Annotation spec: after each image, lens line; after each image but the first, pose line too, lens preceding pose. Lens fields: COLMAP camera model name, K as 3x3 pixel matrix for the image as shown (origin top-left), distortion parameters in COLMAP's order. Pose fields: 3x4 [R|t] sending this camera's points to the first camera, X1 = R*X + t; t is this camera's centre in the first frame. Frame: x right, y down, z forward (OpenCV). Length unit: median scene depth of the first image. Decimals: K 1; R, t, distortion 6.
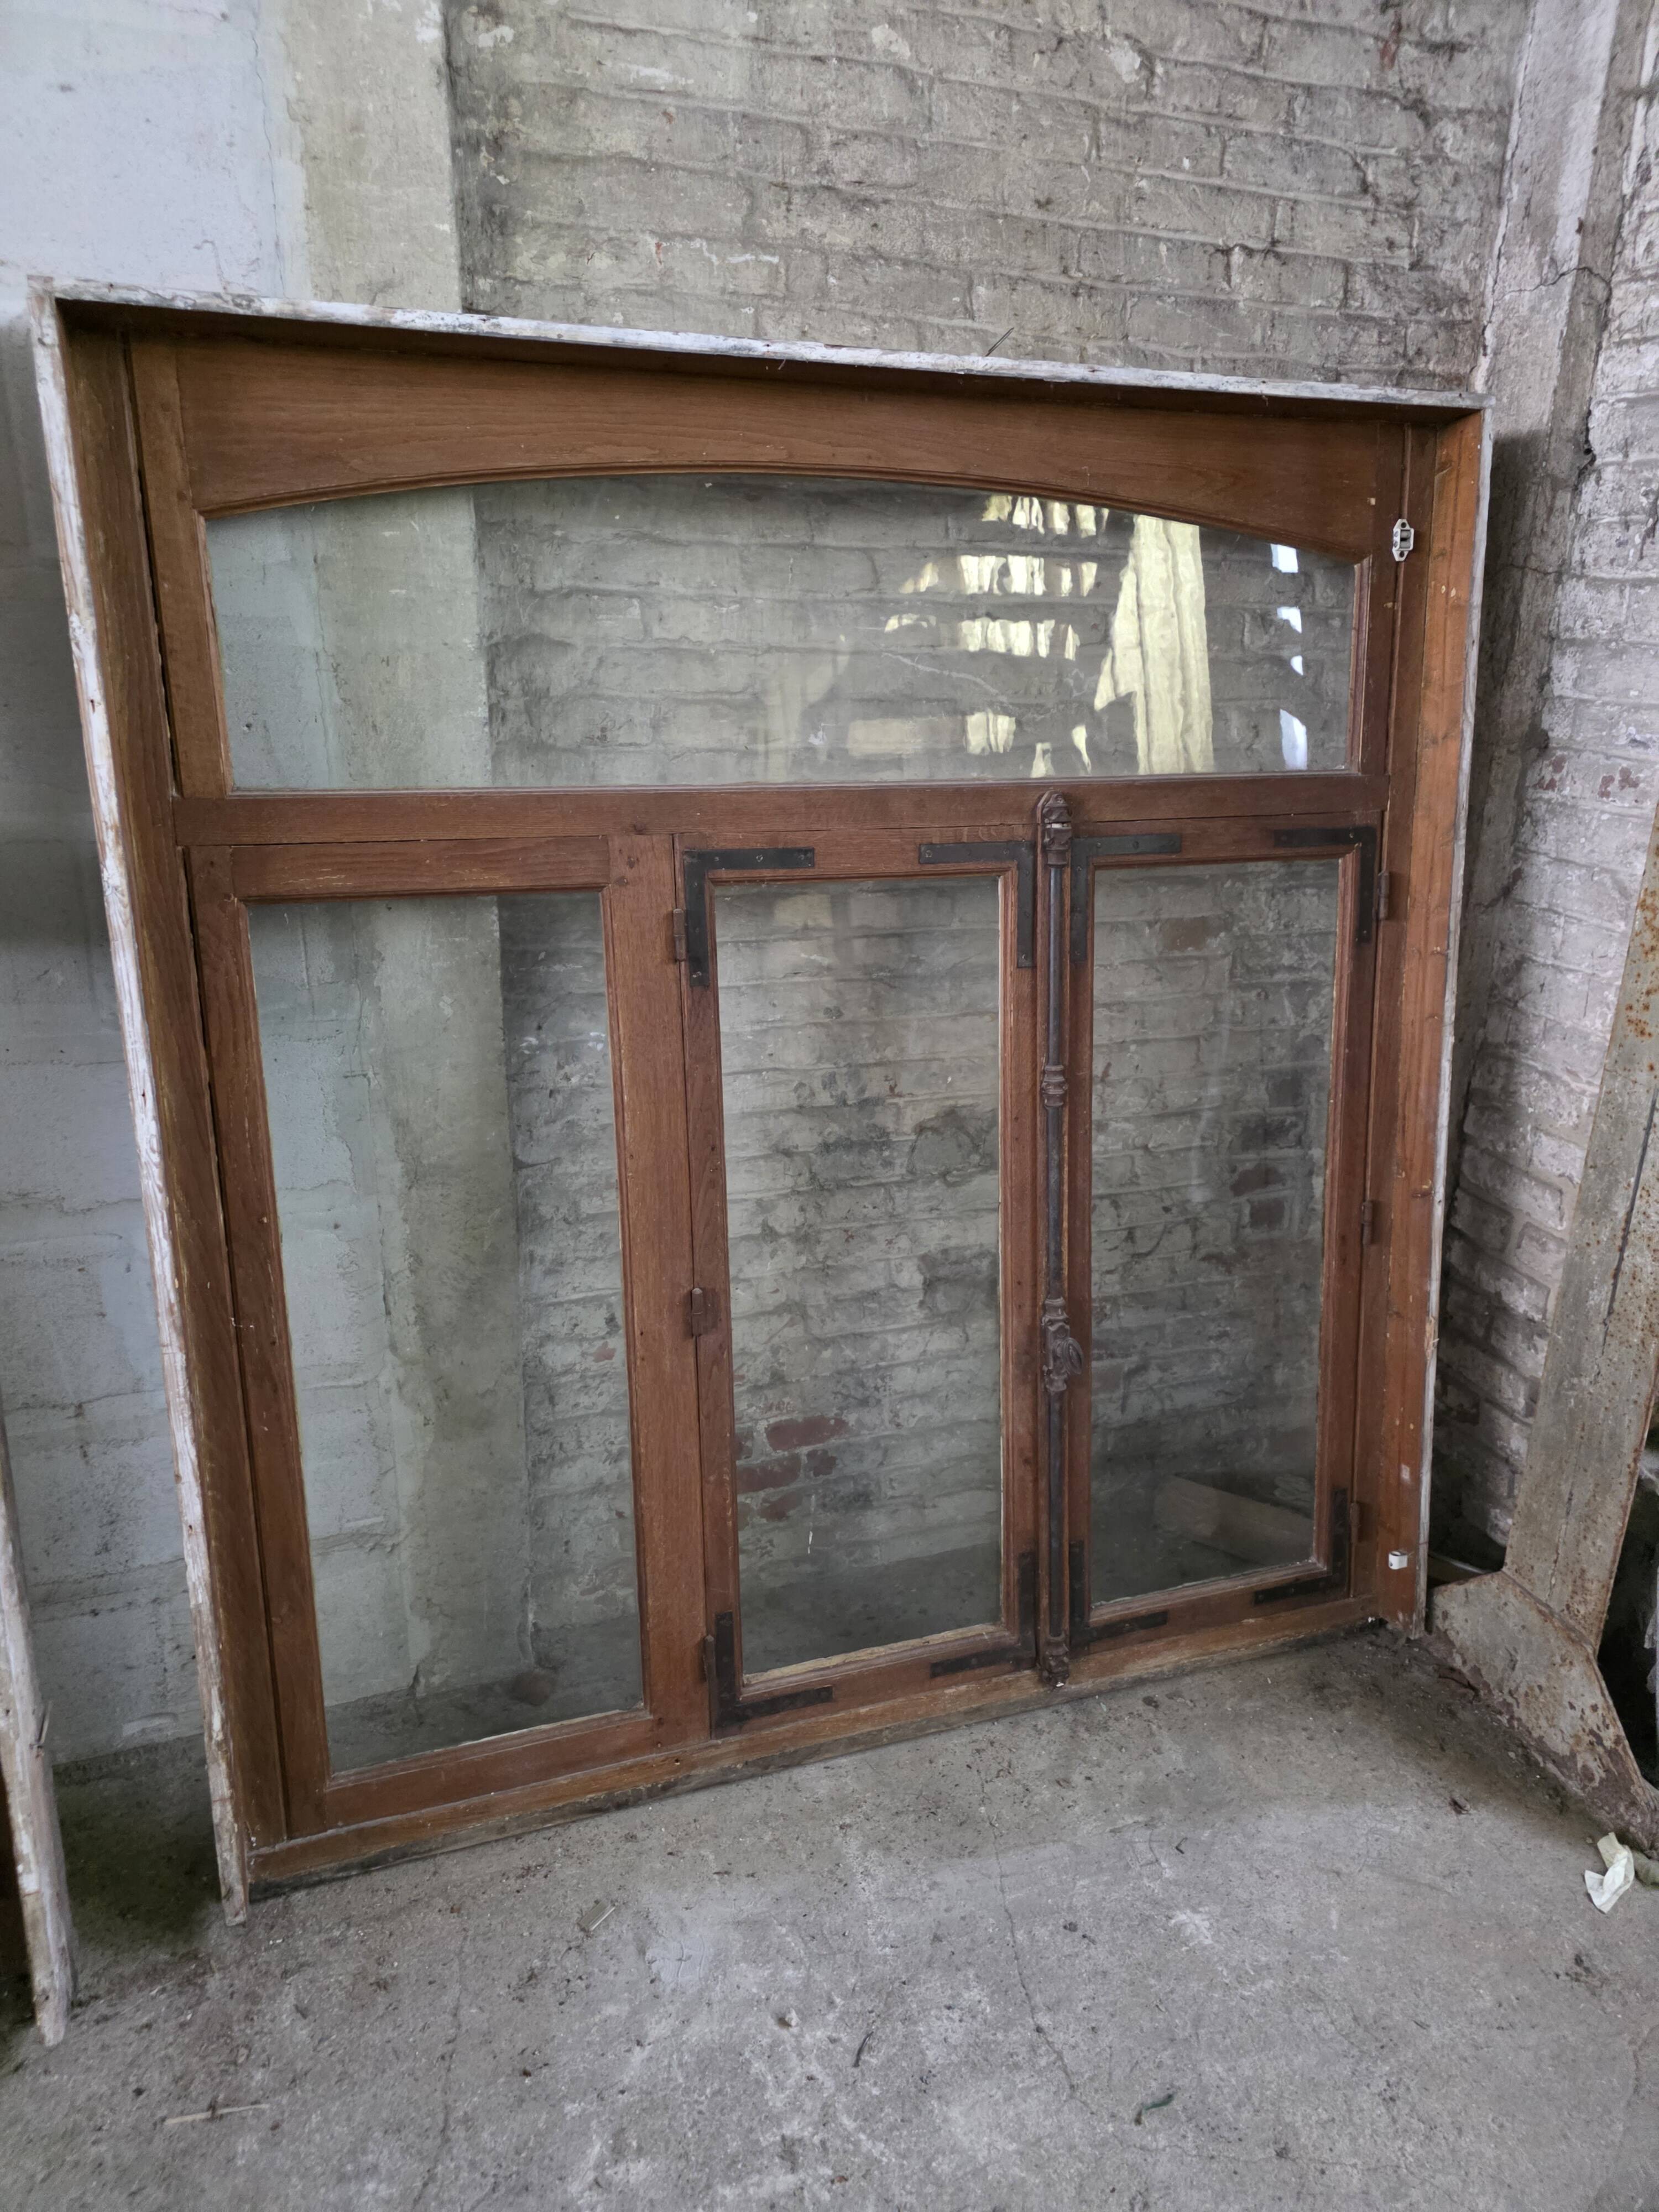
lens RADIAL K [[1503.4, 0, 850.9], [0, 1503.4, 1106.7], [0, 0, 1]] dist [0.037904, -0.015446]
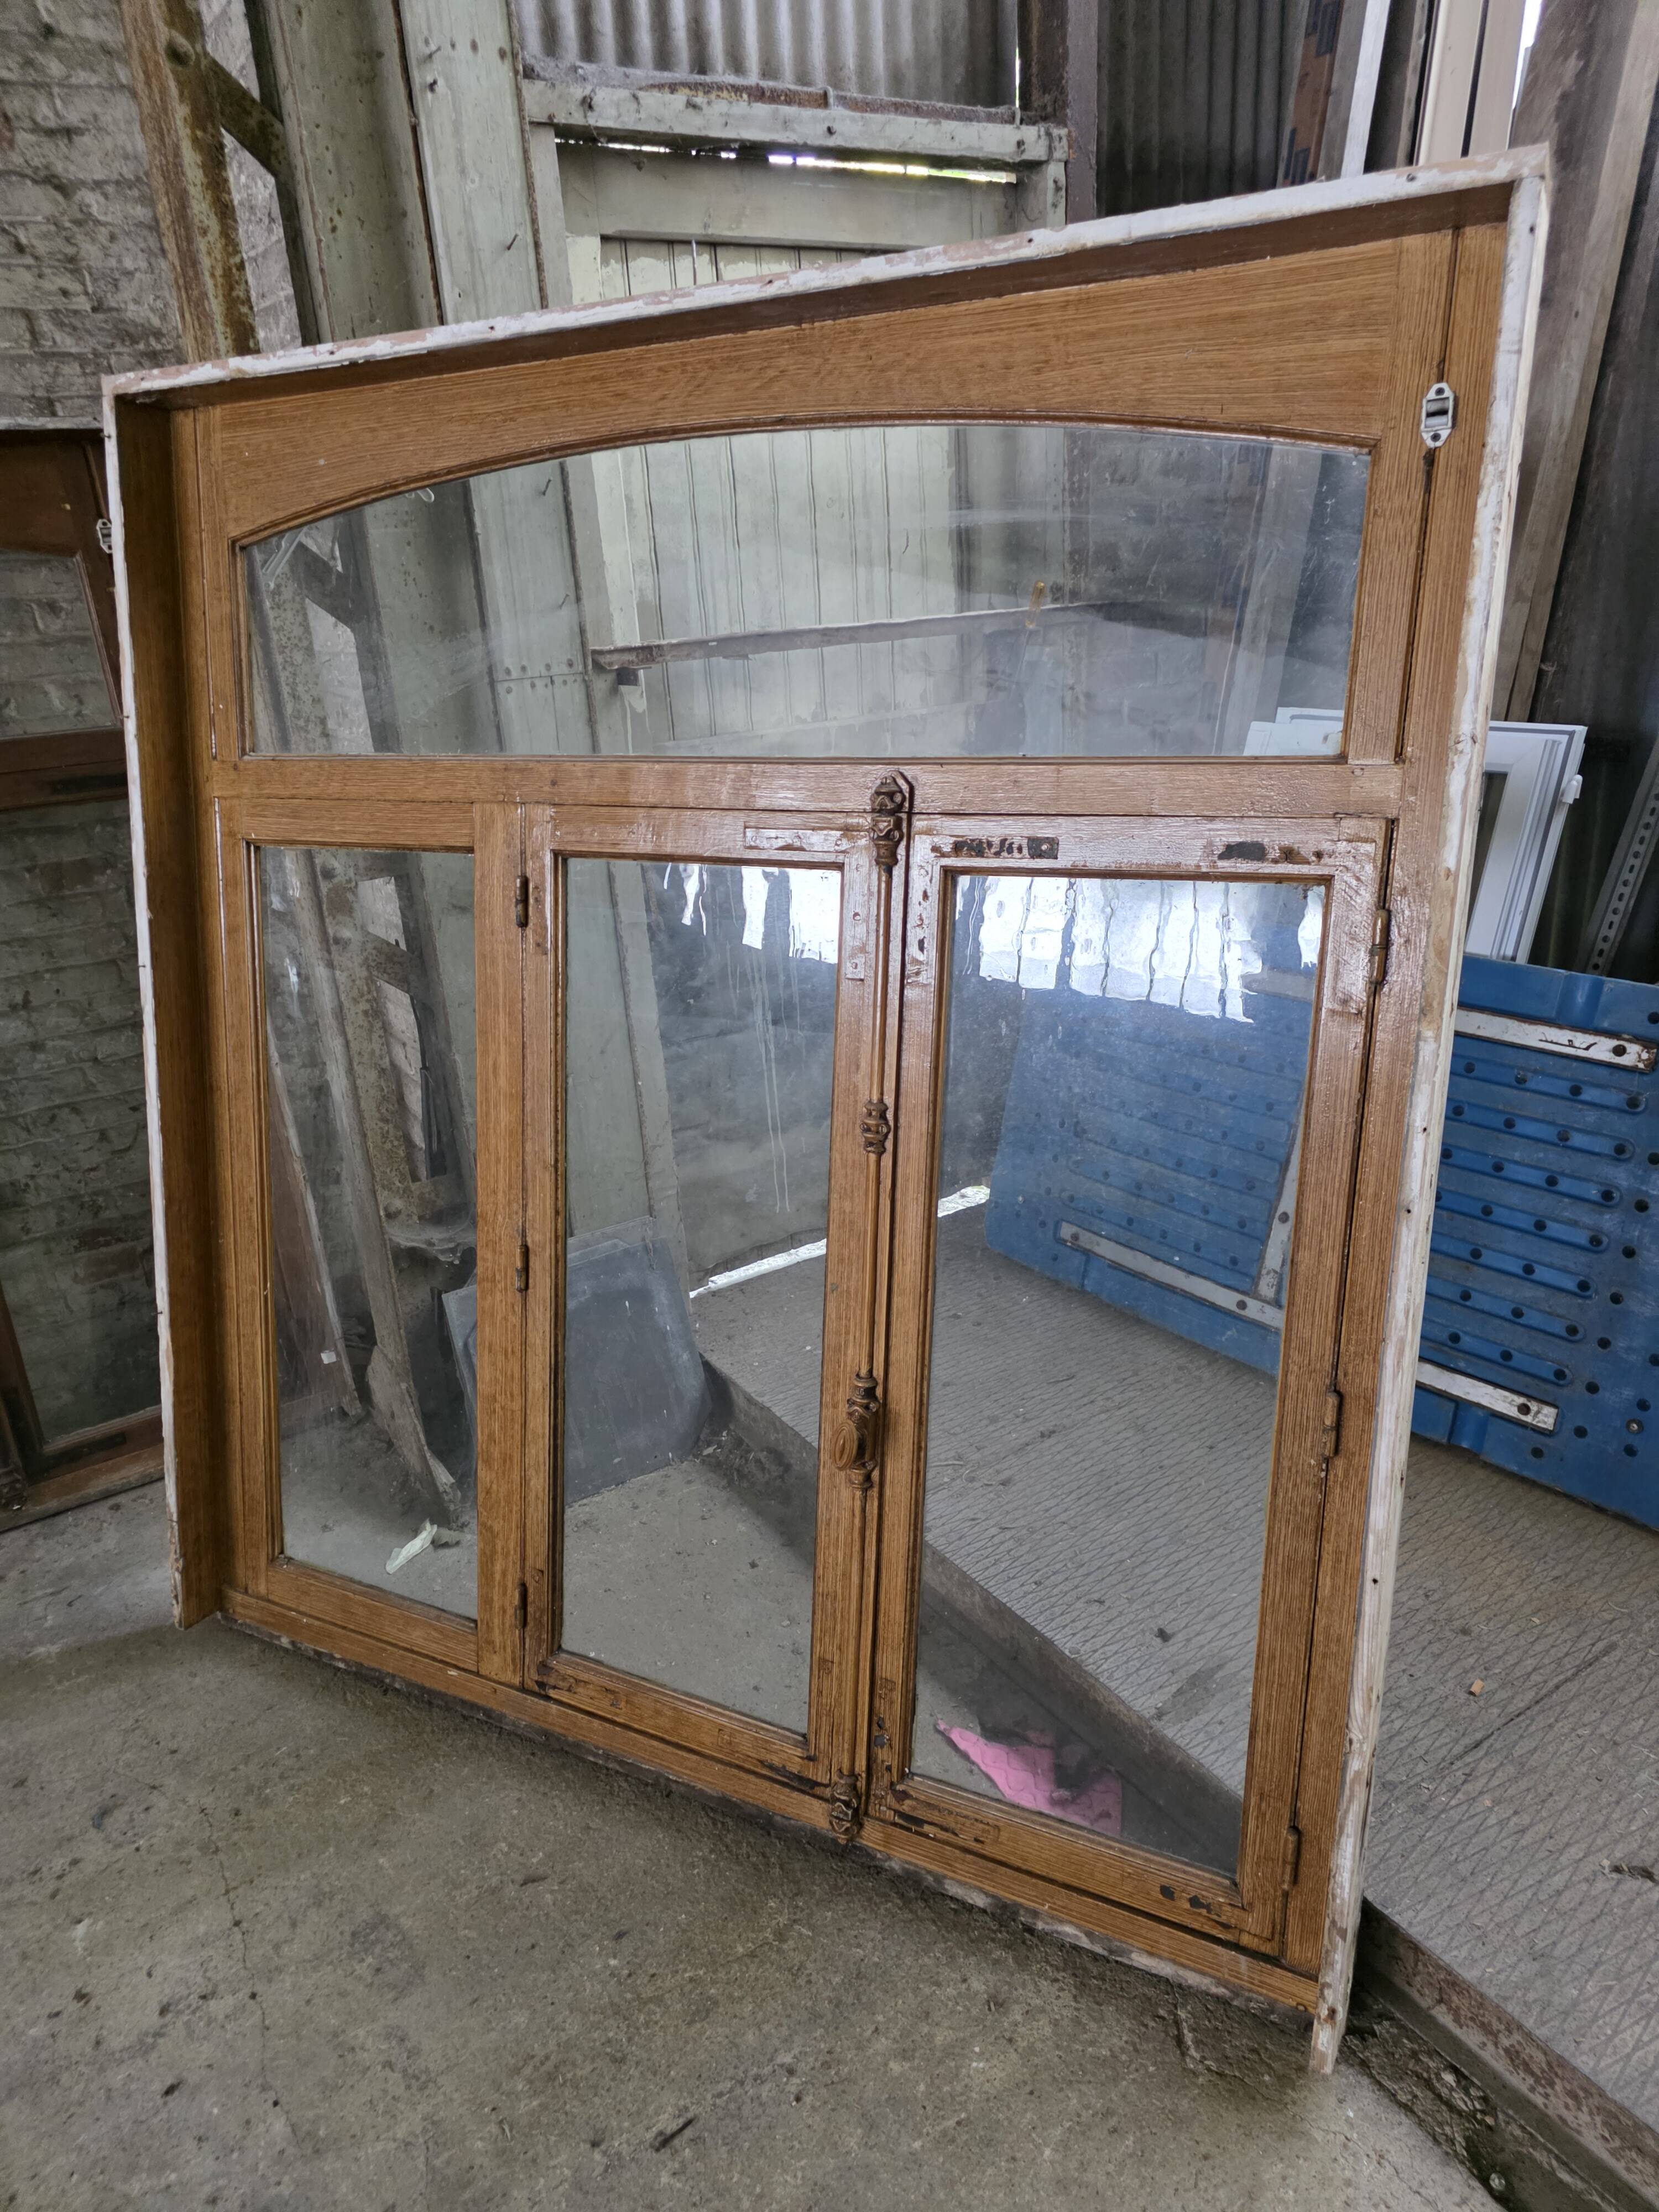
lens RADIAL K [[1503.4, 0, 842.3], [0, 1503.4, 1112.5], [0, 0, 1]] dist [0.037904, -0.015446]
pose [[0.973188, -0.154718, 0.170200, 0.648871], [0.150454, 0.987896, 0.037752, 0.129983], [-0.173981, -0.011132, 0.984686, -0.319704]]
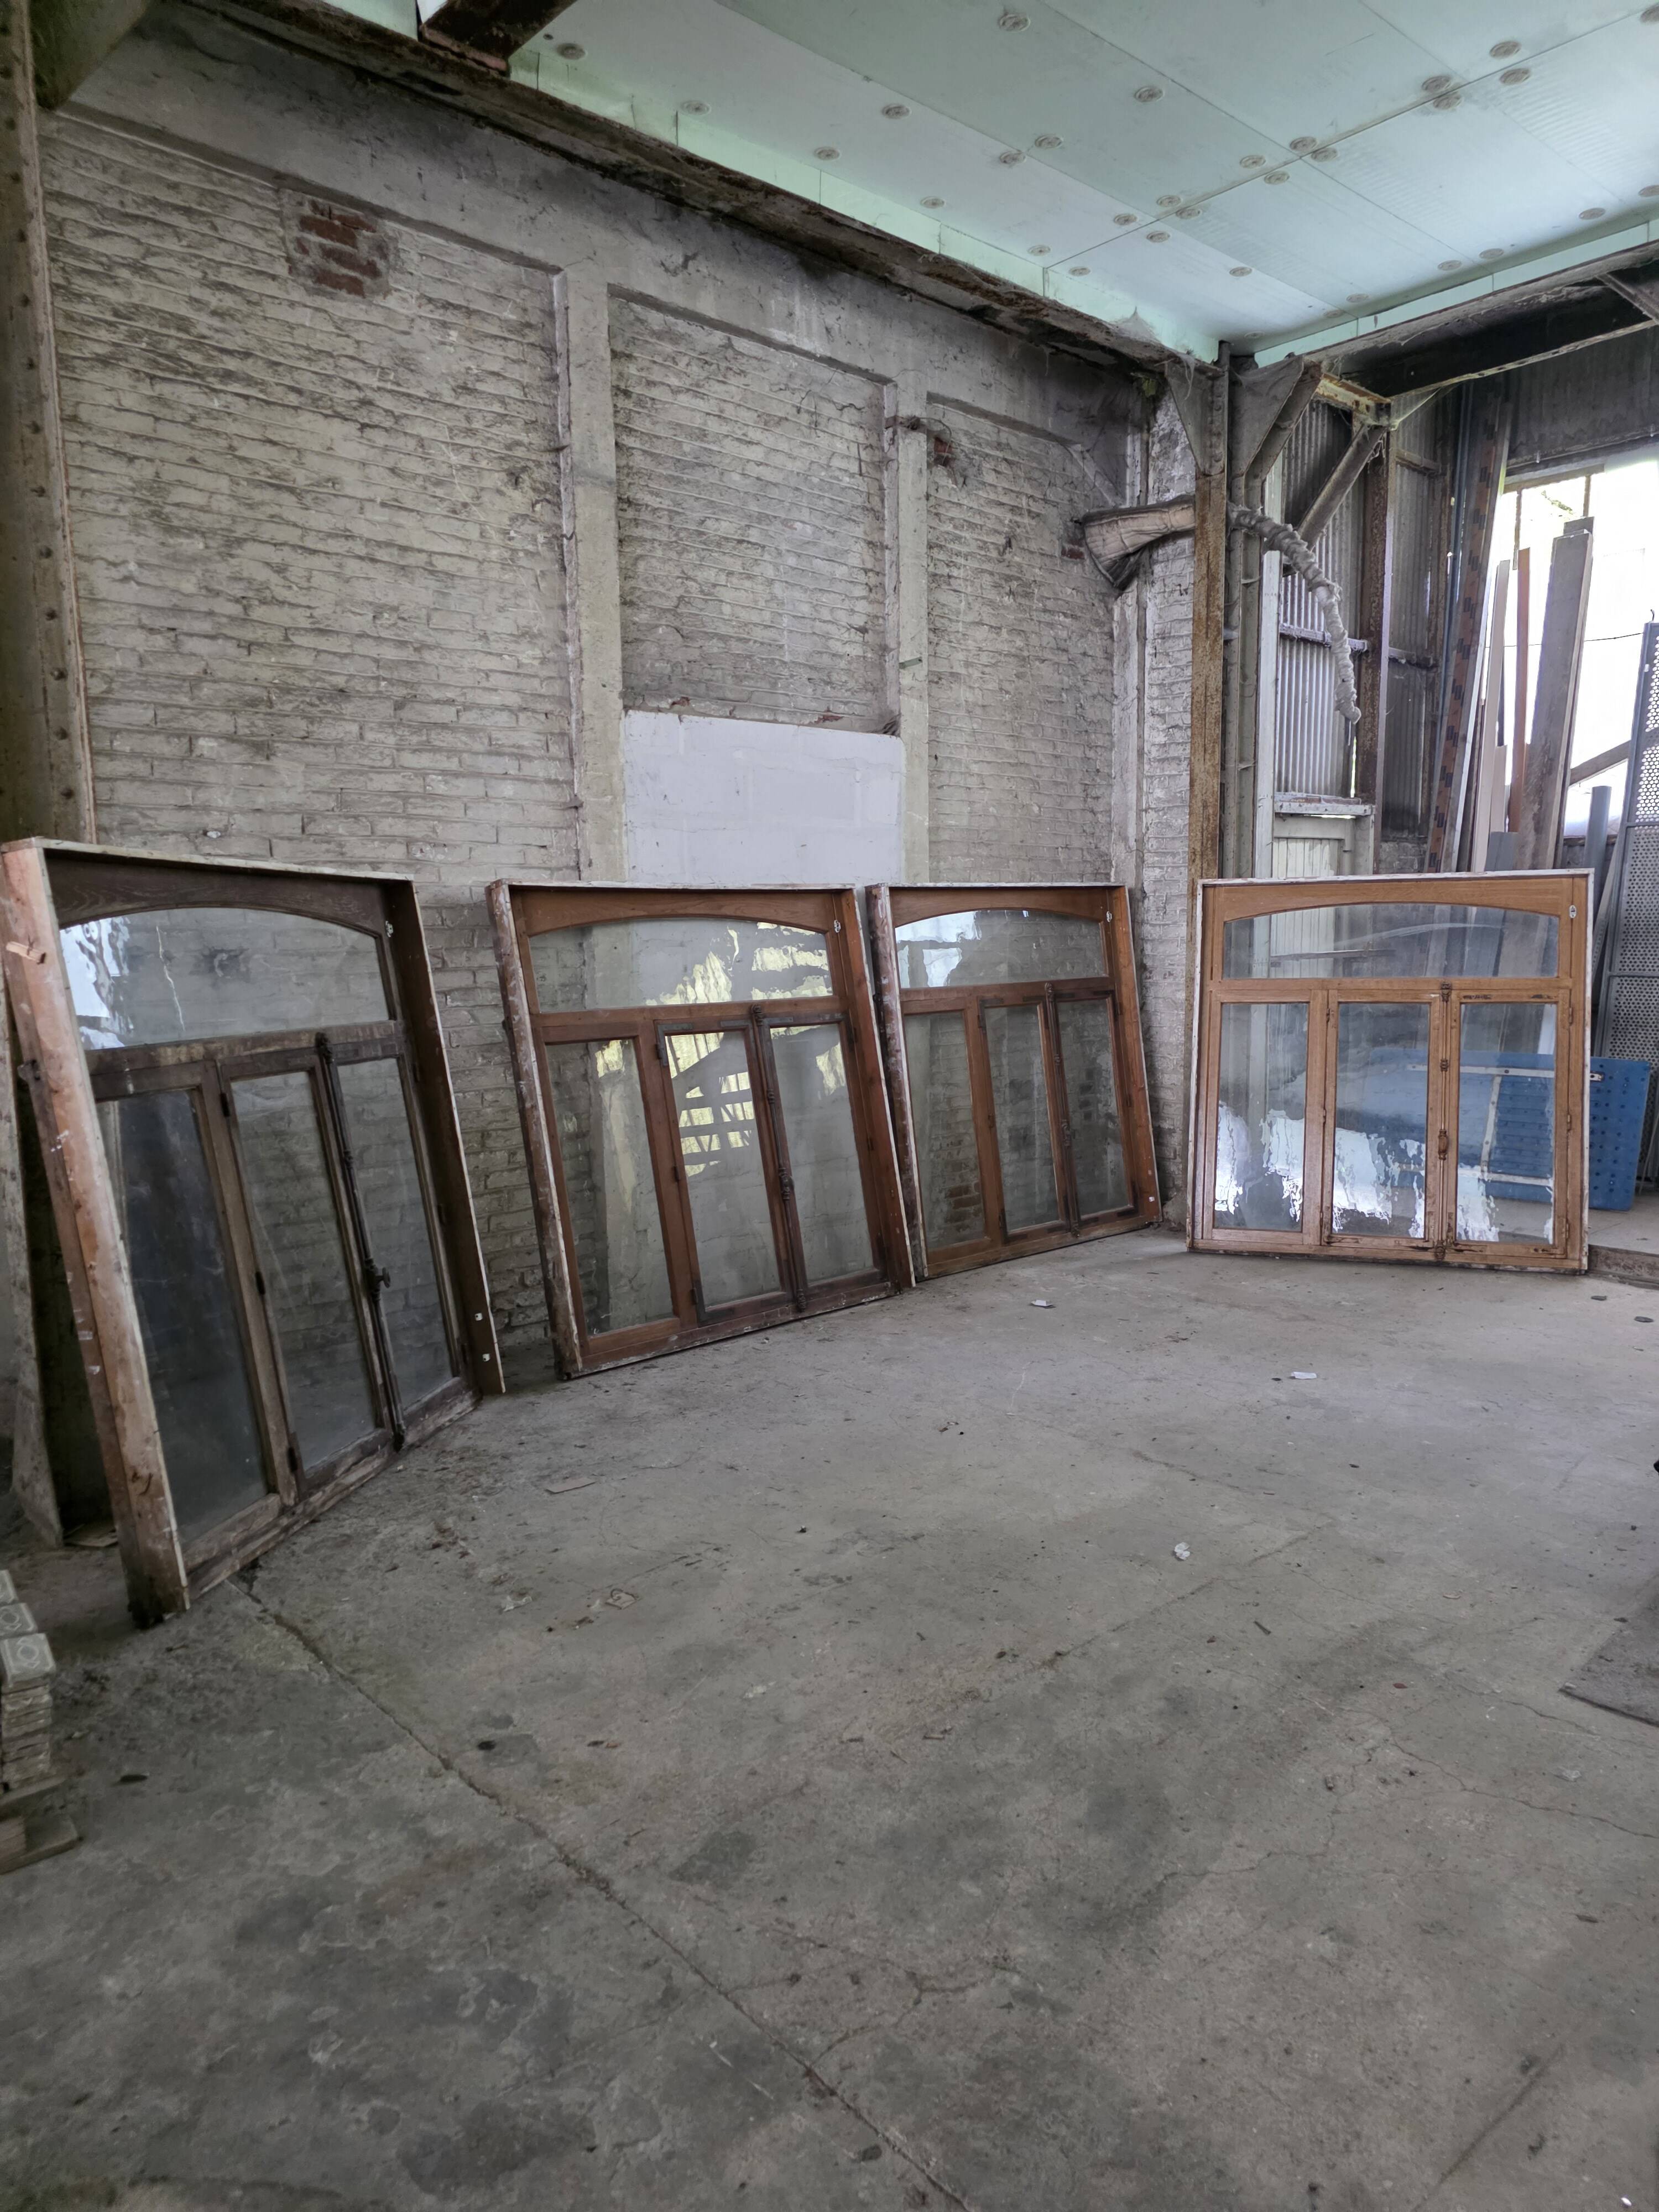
lens RADIAL K [[1503.4, 0, 821.5], [0, 1503.4, 1119.2], [0, 0, 1]] dist [0.037904, -0.015446]
pose [[0.934883, -0.089152, 0.343577, -1.634545], [0.153276, 0.974443, -0.164218, 0.624305], [-0.320156, 0.206186, 0.924655, -2.131277]]
